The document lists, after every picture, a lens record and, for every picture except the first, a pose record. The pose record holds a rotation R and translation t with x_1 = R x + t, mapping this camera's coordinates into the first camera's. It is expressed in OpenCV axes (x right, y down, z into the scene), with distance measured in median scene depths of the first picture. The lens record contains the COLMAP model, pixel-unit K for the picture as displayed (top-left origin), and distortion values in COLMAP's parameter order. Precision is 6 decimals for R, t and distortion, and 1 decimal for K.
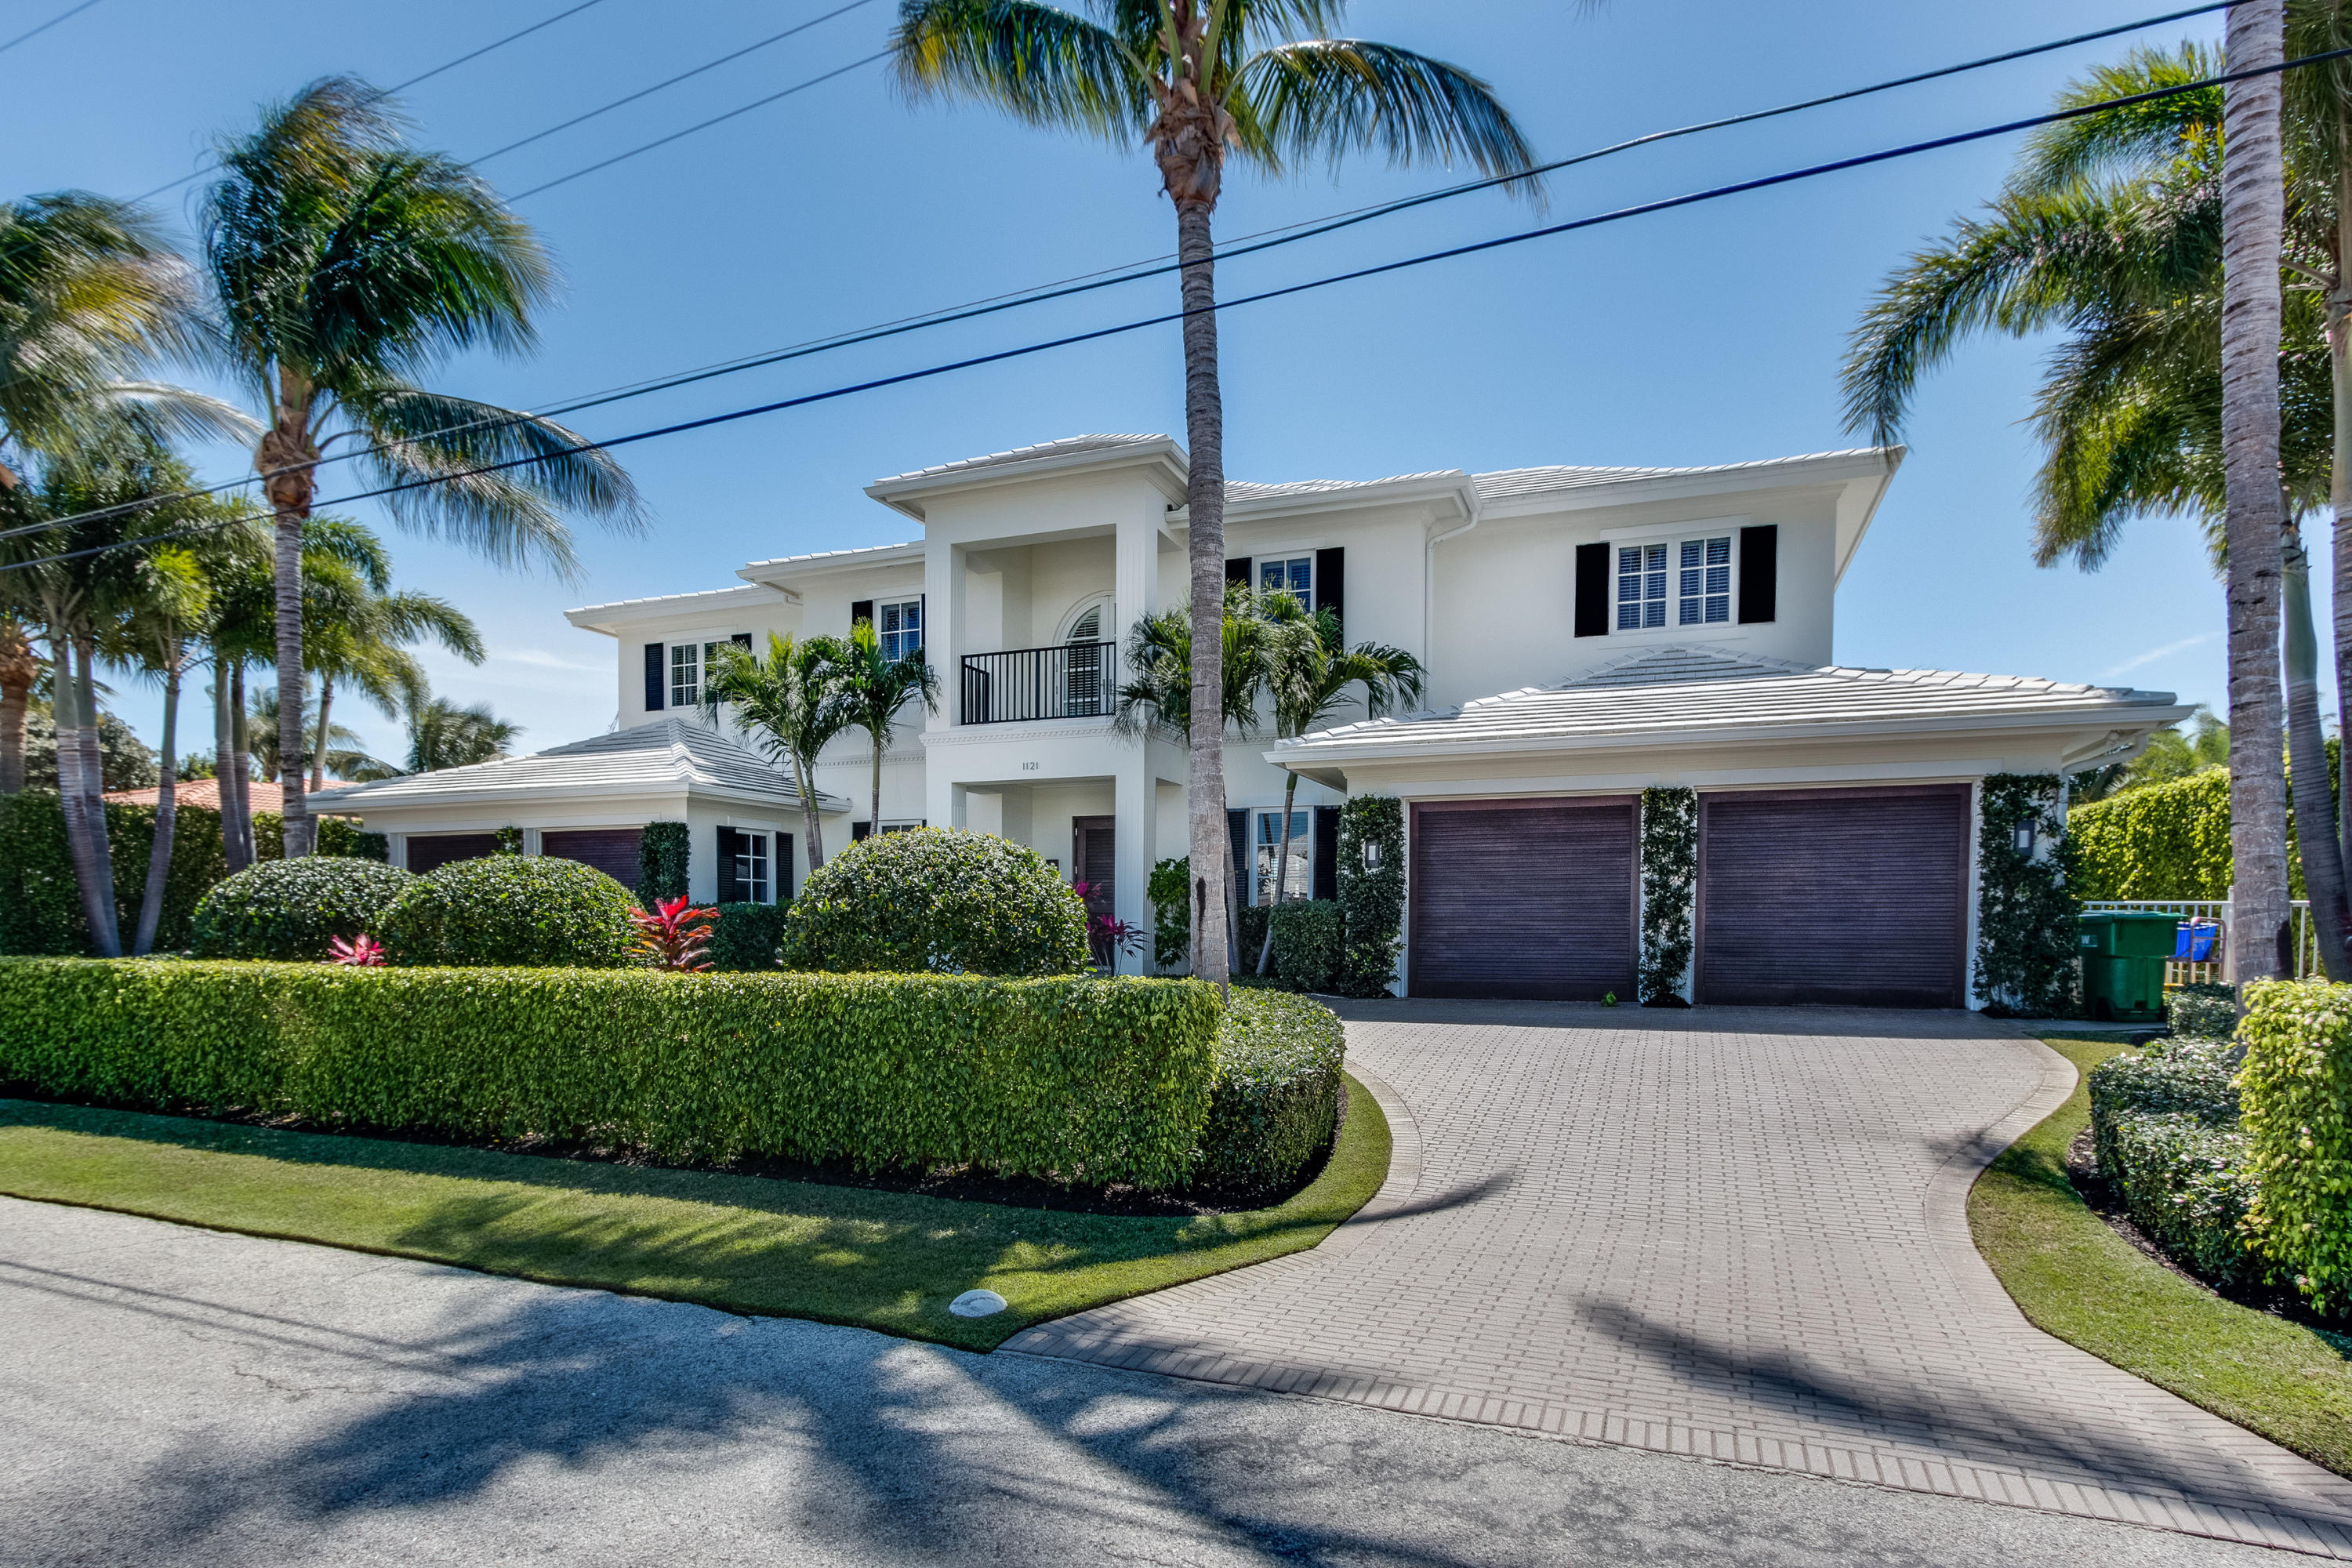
lens RADIAL K [[1164.3, 0, 1176.0], [0, 1164.3, 790.3], [0, 0, 1]] dist [0.005481, 0.001372]
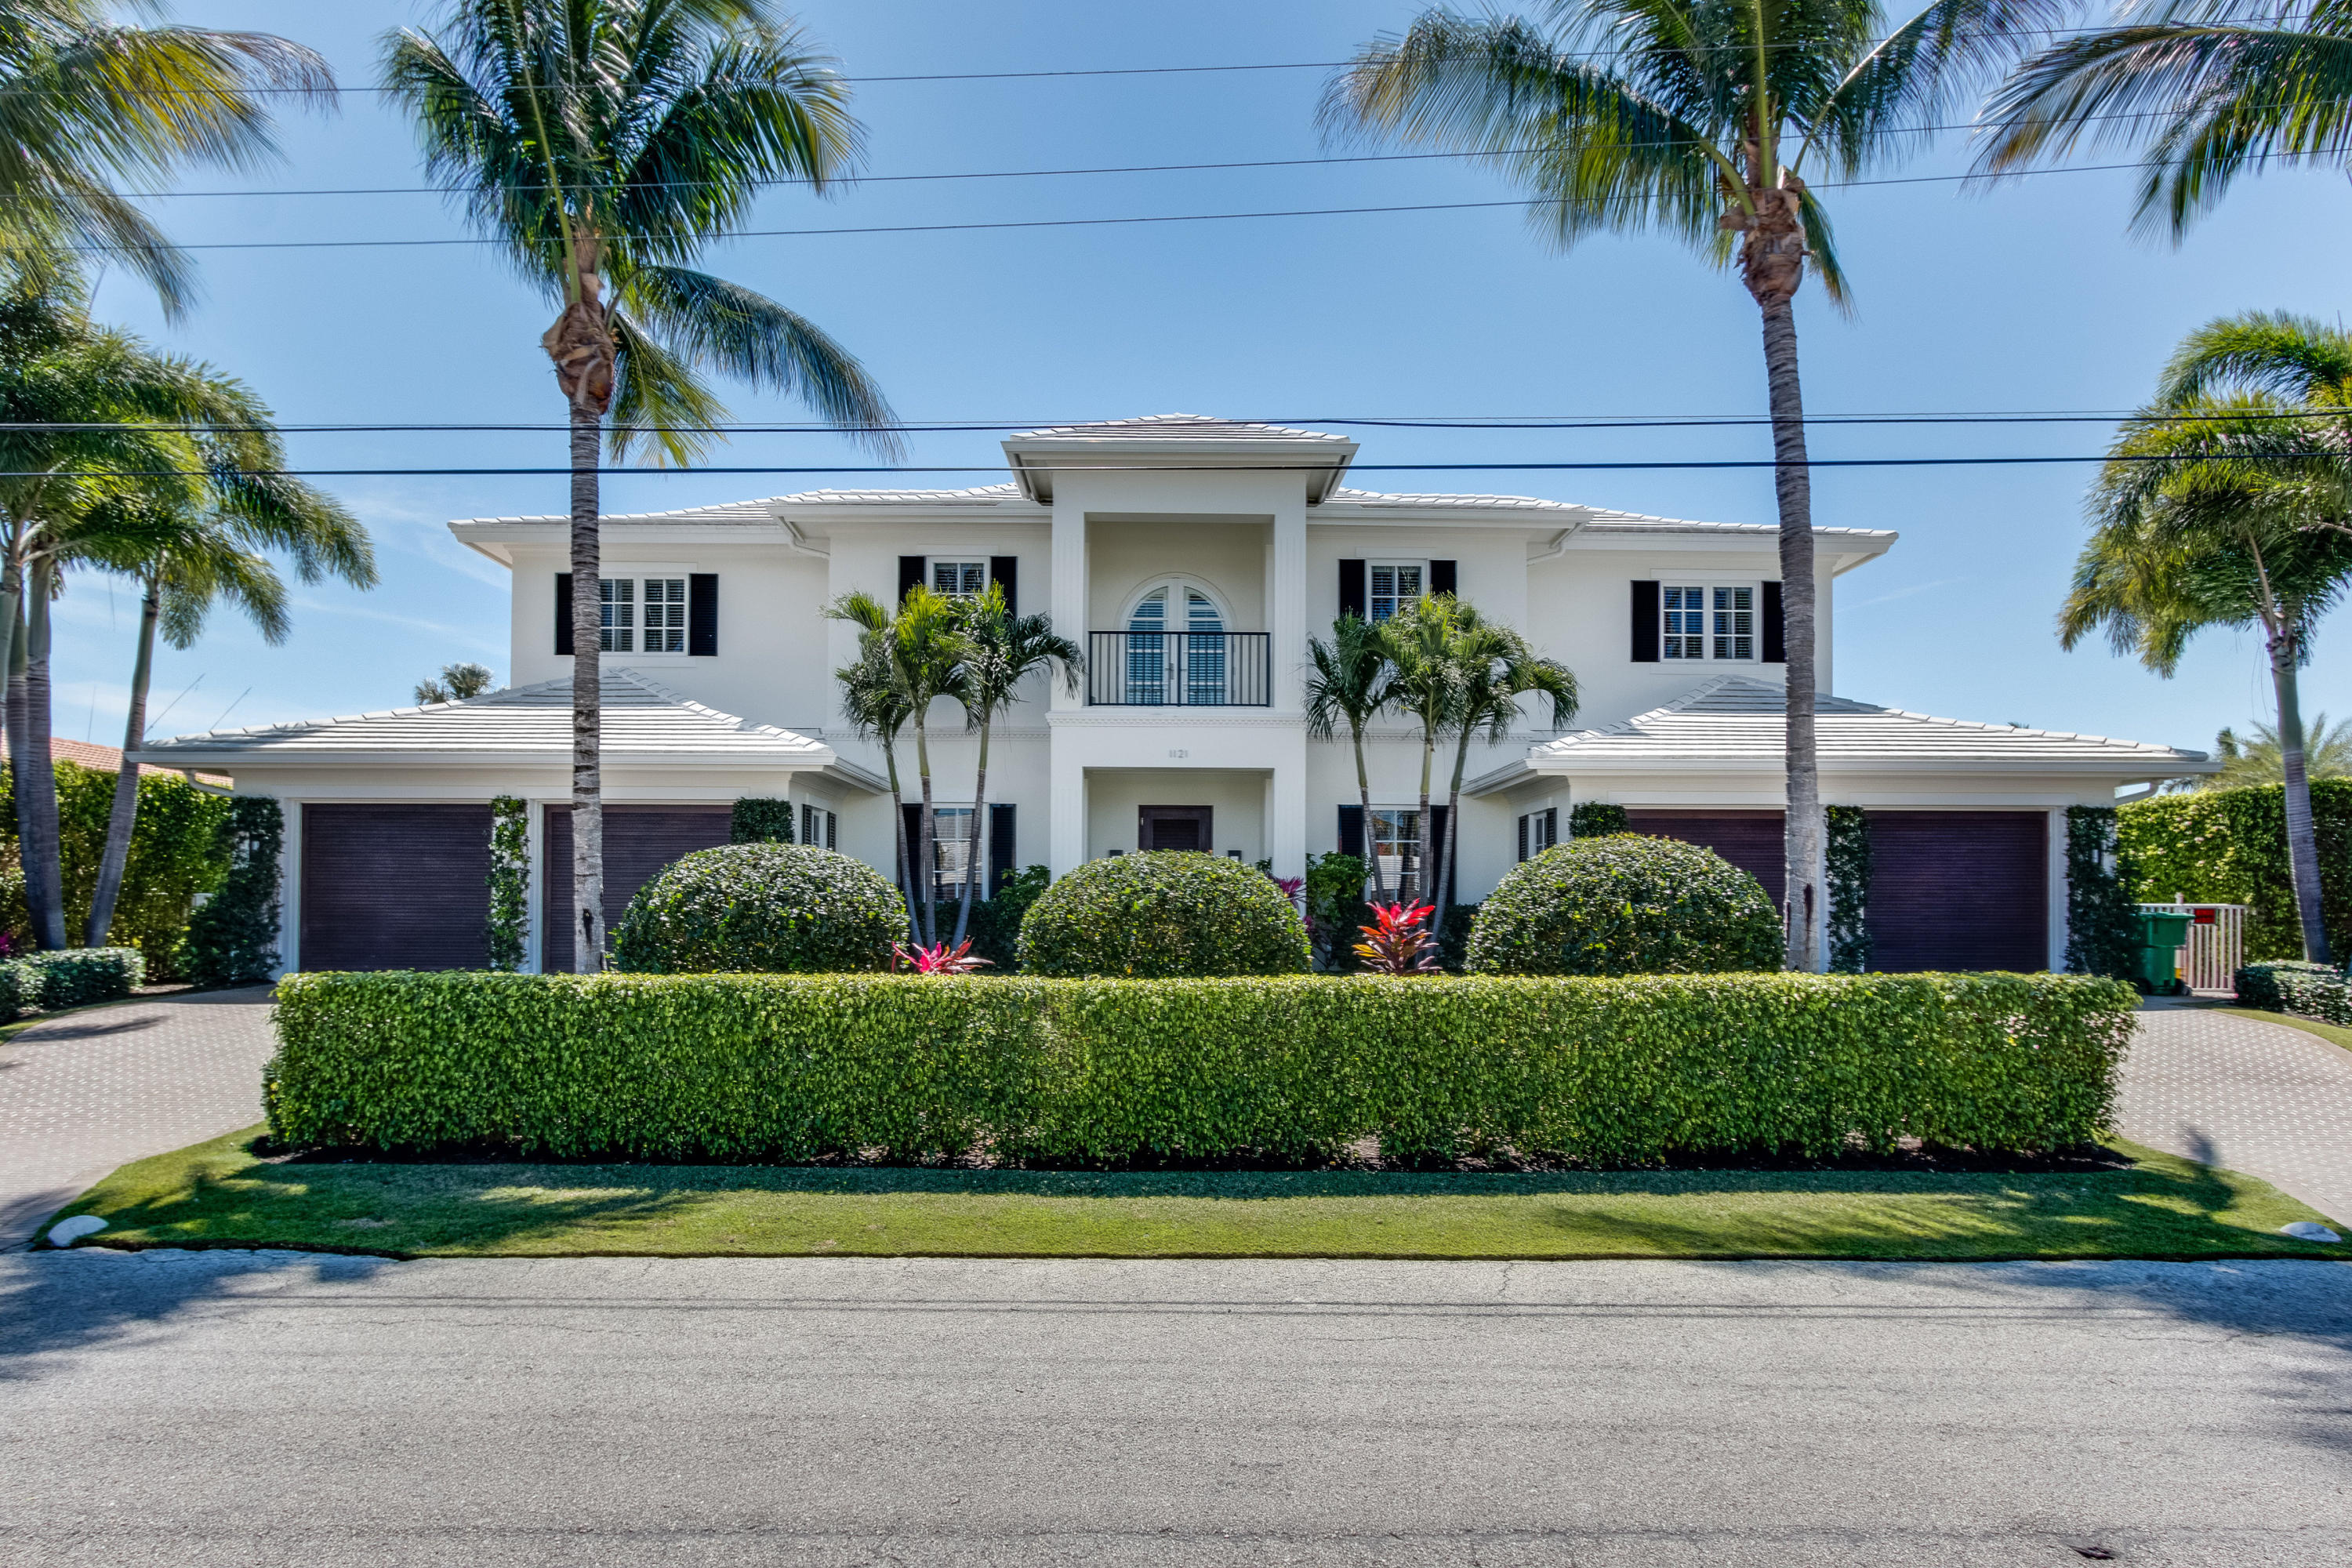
lens RADIAL K [[1237.4, 0, 1176.8], [0, 1237.4, 779.2], [0, 0, 1]] dist [-0.005977, 0.000030]
pose [[0.925194, 0.039833, 0.377399, -0.516208], [-0.043491, 0.999053, 0.001174, -0.000989], [-0.376995, -0.017500, 0.926050, 0.063482]]
